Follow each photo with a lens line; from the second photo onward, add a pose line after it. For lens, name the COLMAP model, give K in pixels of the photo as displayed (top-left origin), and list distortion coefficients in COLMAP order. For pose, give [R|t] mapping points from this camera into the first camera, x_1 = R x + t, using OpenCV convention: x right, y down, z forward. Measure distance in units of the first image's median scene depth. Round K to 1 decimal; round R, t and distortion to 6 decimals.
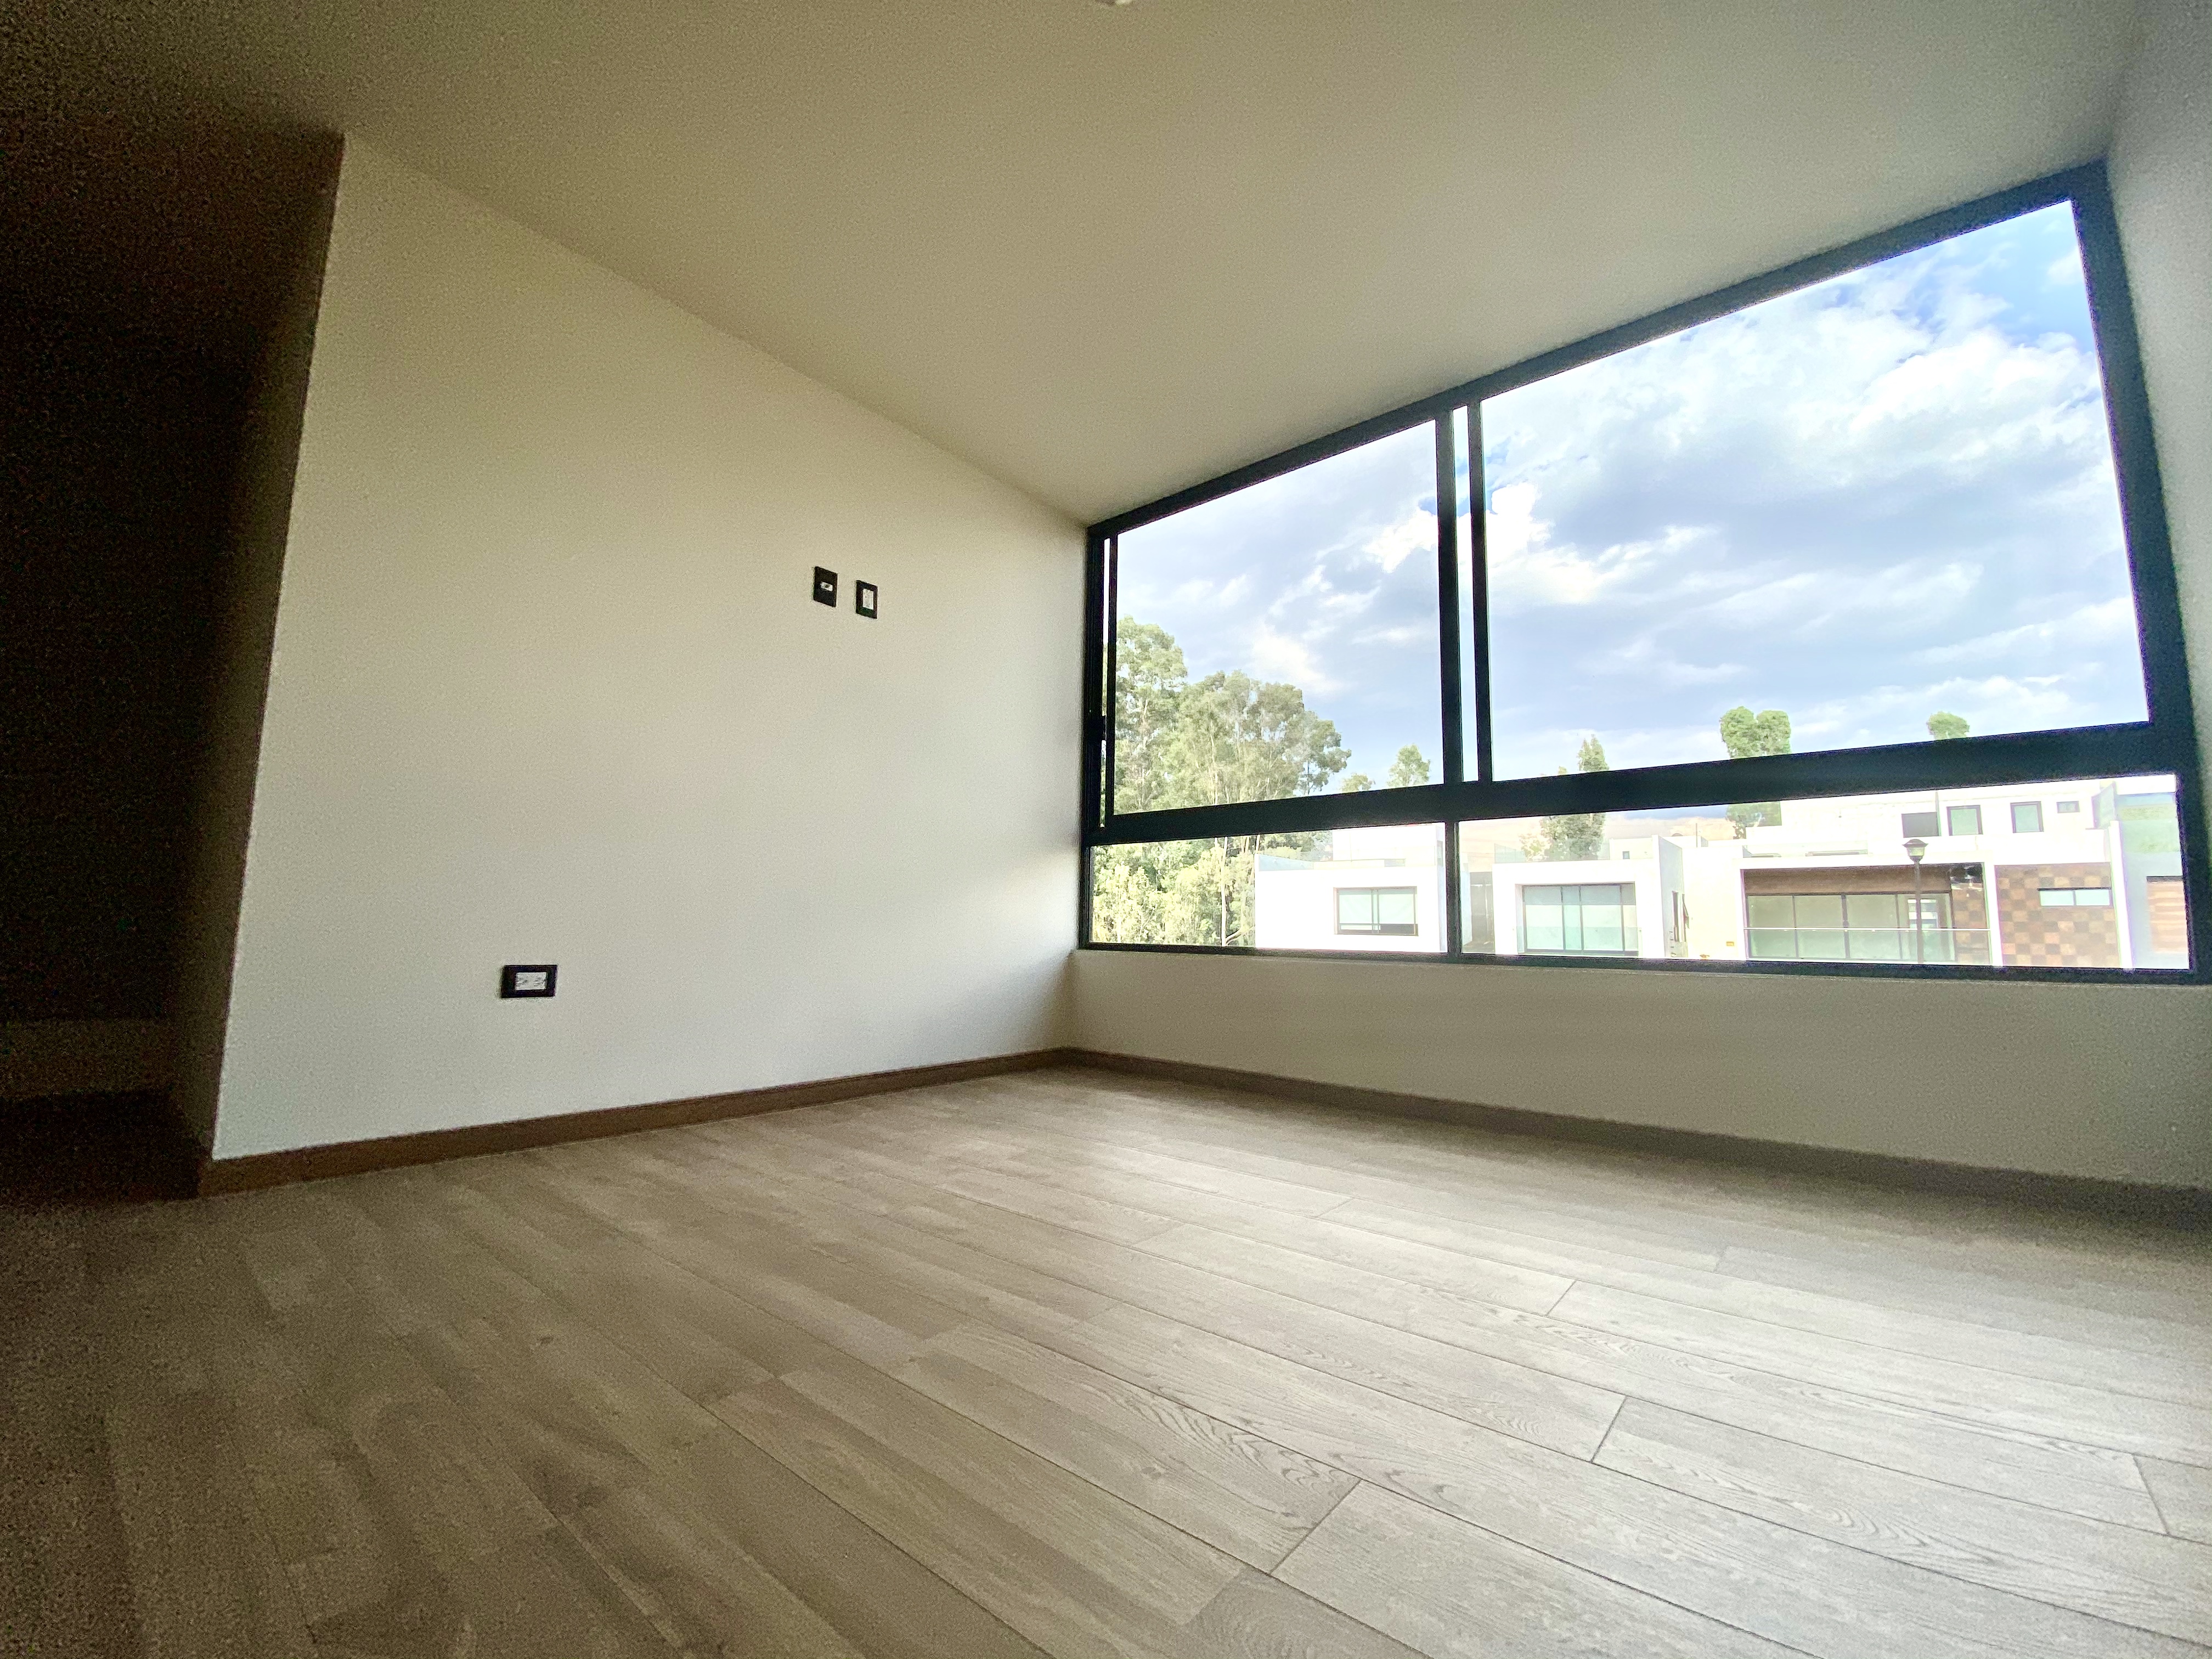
lens RADIAL K [[907.2, 0, 1097.6], [0, 907.2, 830.5], [0, 0, 1]] dist [-0.003335, -0.001955]
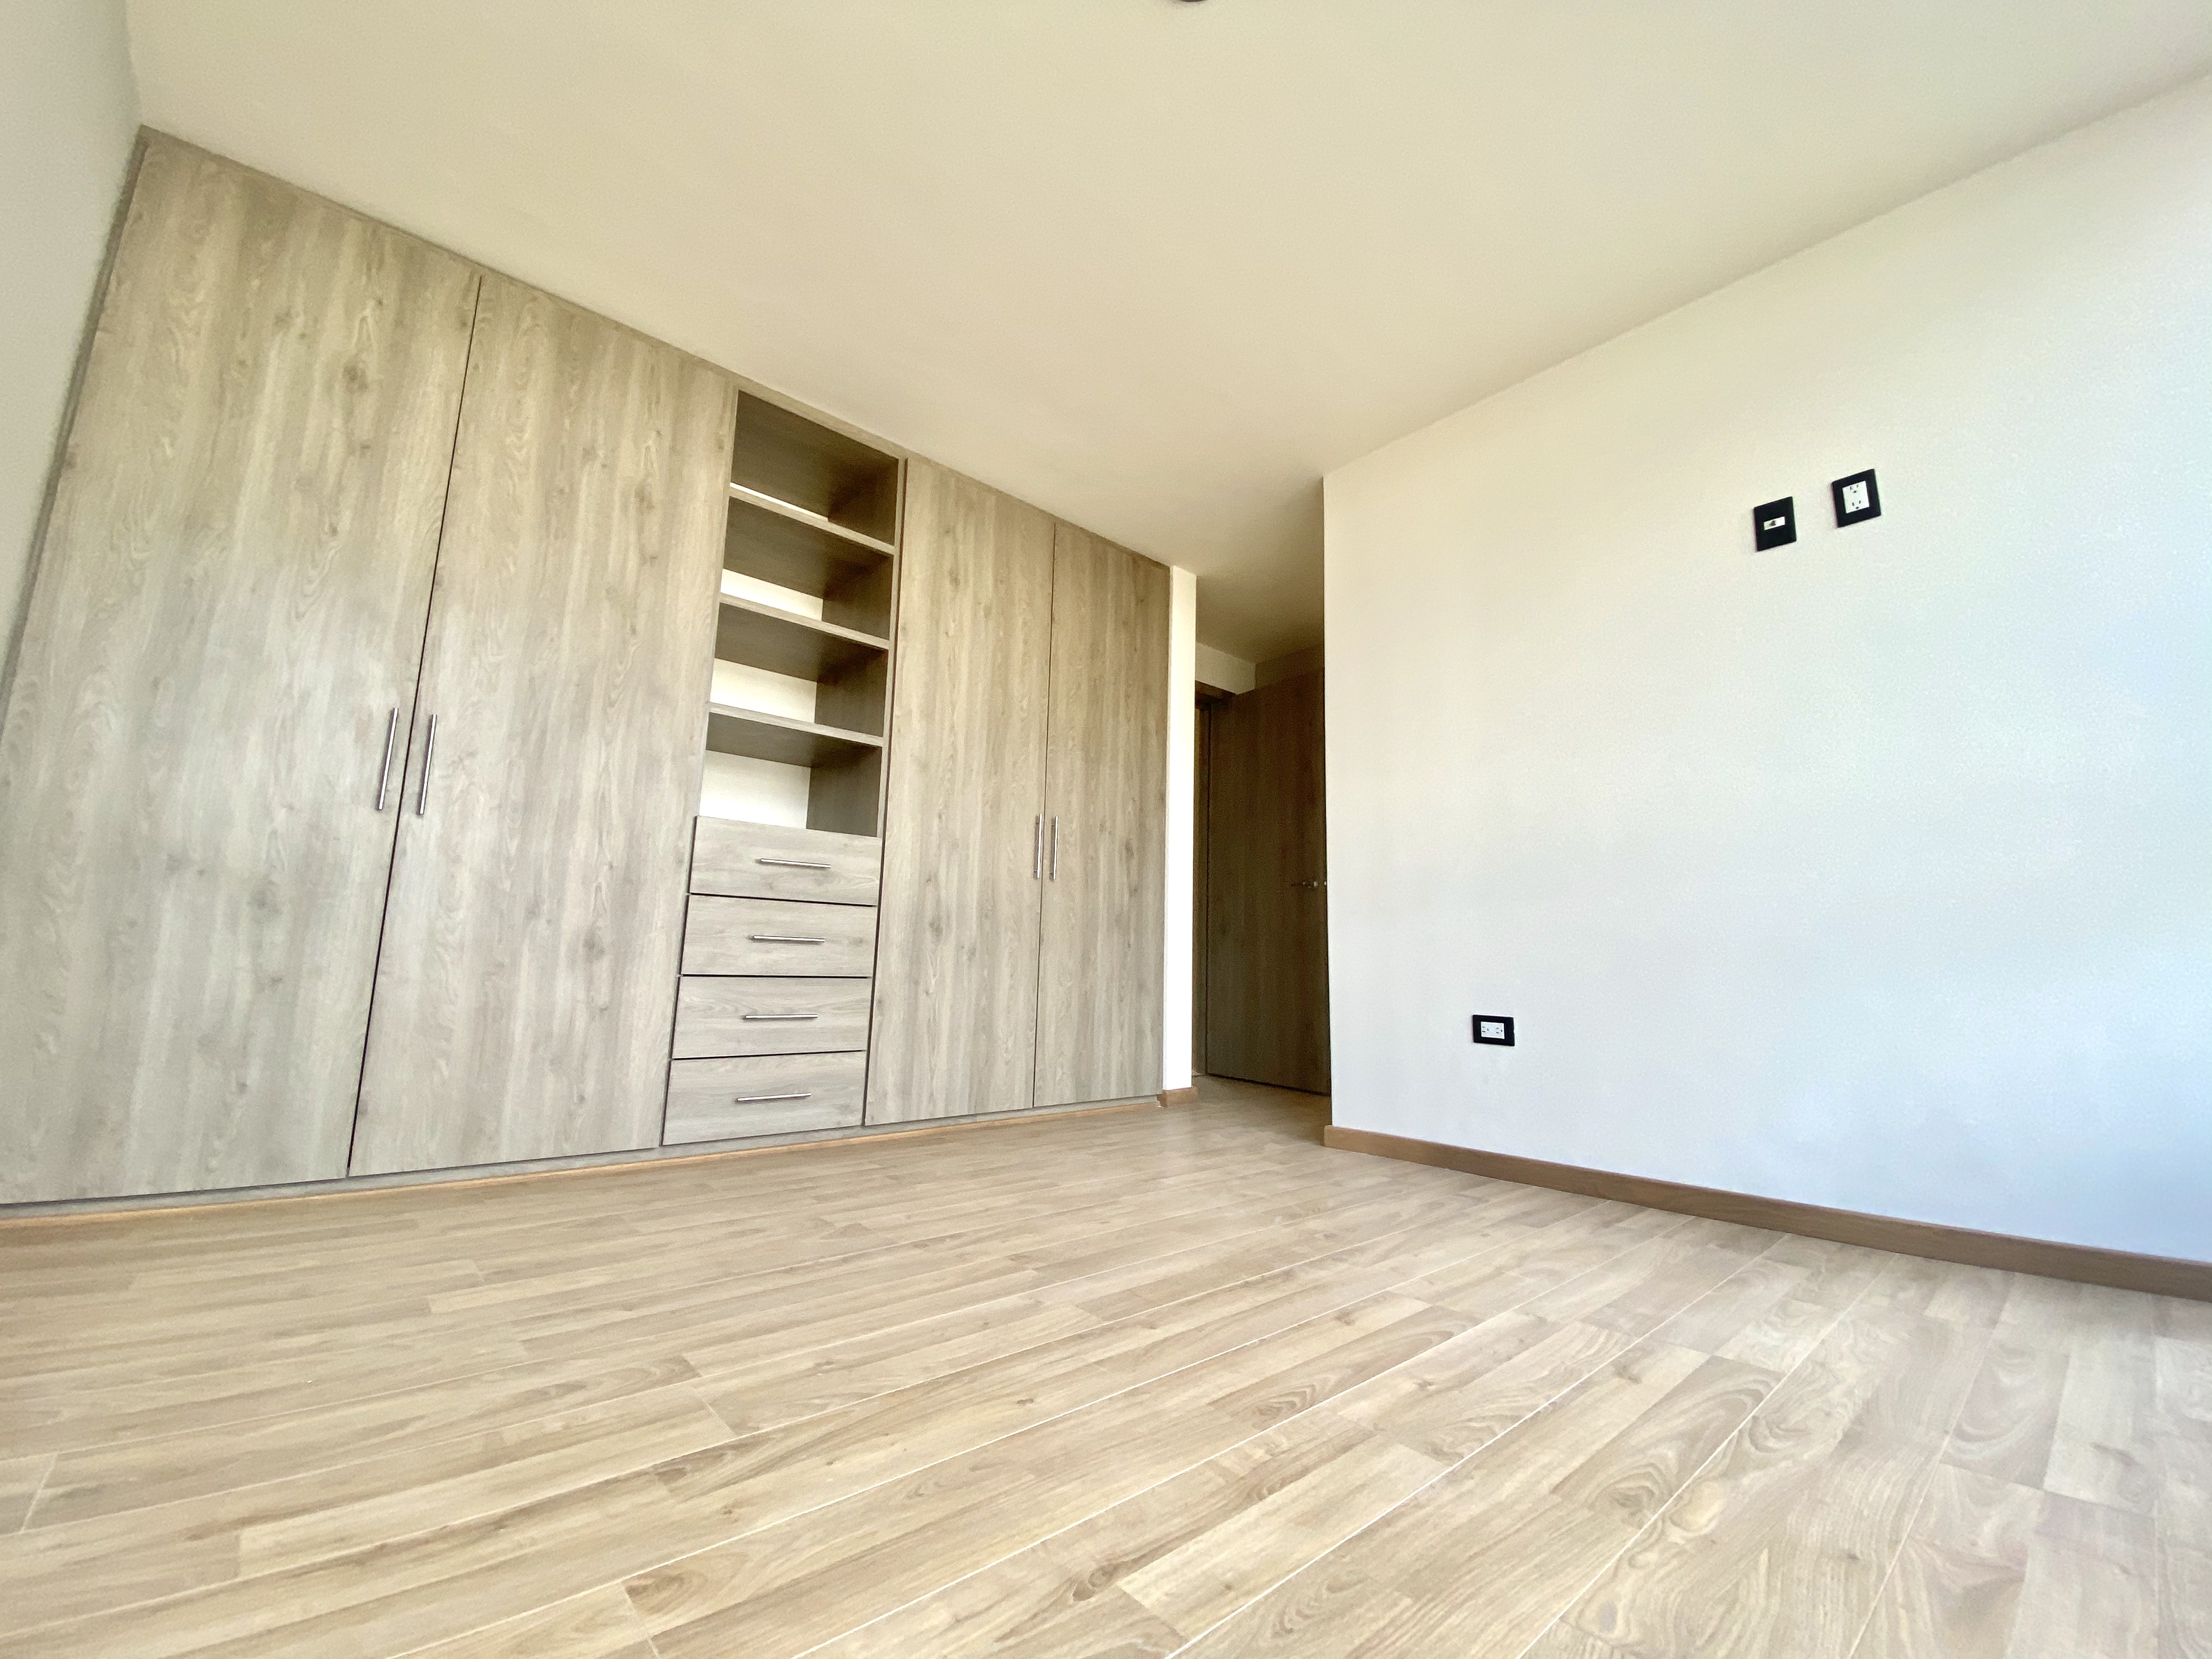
lens RADIAL K [[907.2, 0, 1096.8], [0, 907.2, 826.0], [0, 0, 1]] dist [-0.003335, -0.001955]
pose [[-0.142723, -0.173718, -0.974398, 0.619364], [0.085939, 0.978584, -0.187052, 0.087648], [0.986025, -0.110436, -0.124738, 0.696259]]
